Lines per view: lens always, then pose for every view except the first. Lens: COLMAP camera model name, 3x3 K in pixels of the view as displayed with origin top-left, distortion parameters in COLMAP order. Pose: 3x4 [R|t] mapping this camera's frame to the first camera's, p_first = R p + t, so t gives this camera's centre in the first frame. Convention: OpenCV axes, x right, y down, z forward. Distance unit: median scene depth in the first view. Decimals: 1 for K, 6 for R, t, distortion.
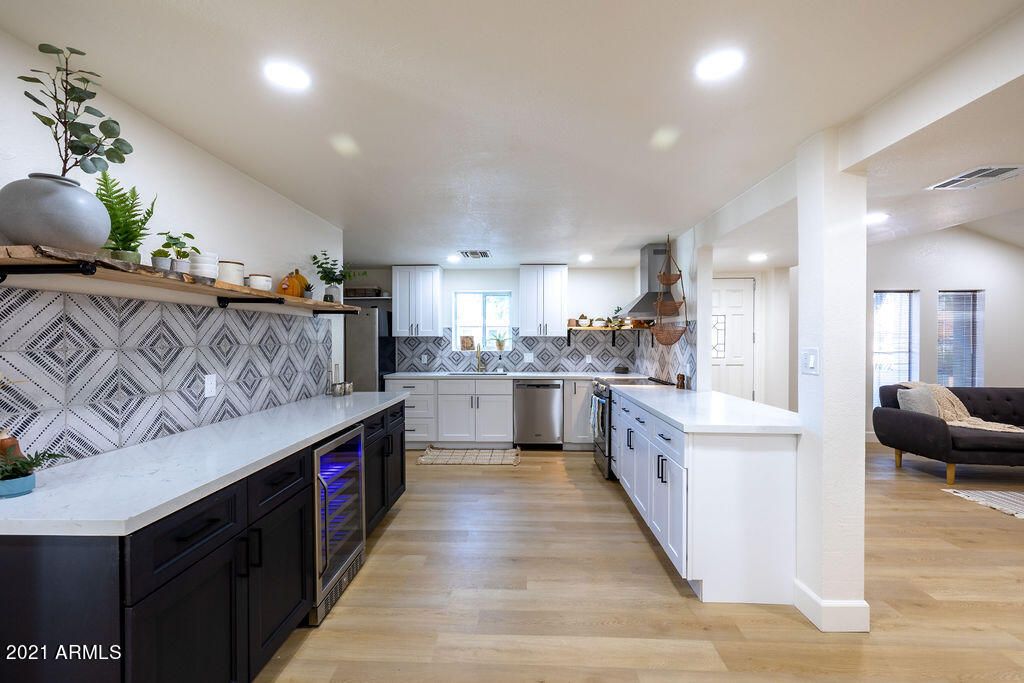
lens RADIAL K [[429.3, 0, 511.2], [0, 429.3, 341.7], [0, 0, 1]] dist [-0.000874, -0.000027]
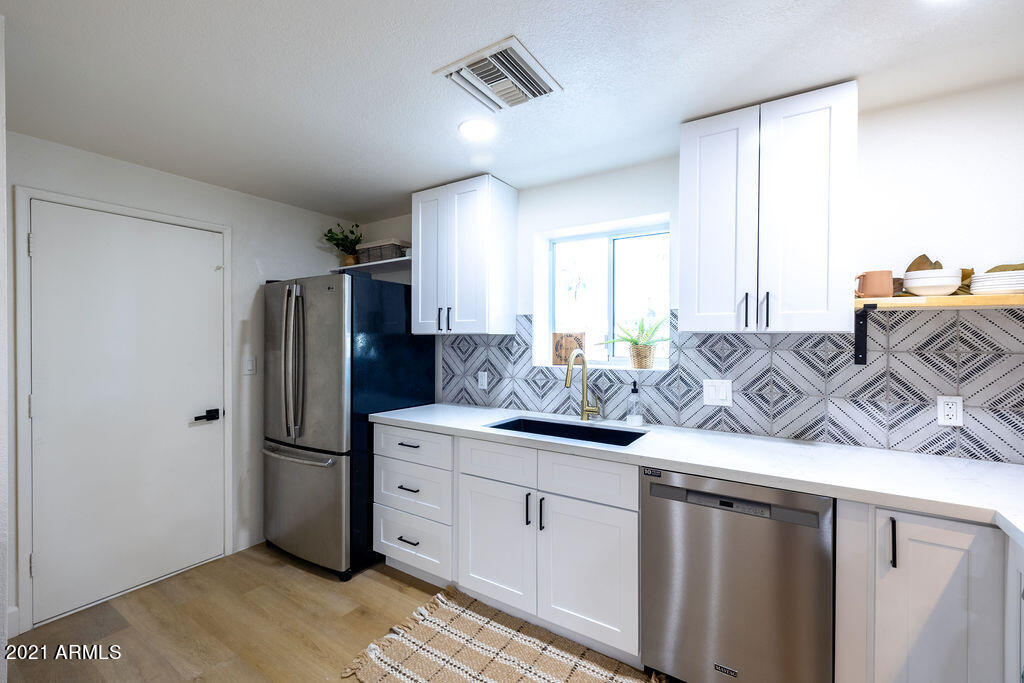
lens RADIAL K [[429.3, 0, 512.2], [0, 429.3, 339.6], [0, 0, 1]] dist [-0.000874, -0.000027]
pose [[0.857925, 0.003751, -0.513761, 0.077710], [-0.006532, 0.999972, -0.003606, -0.004488], [0.513733, 0.006449, 0.857926, 0.604874]]
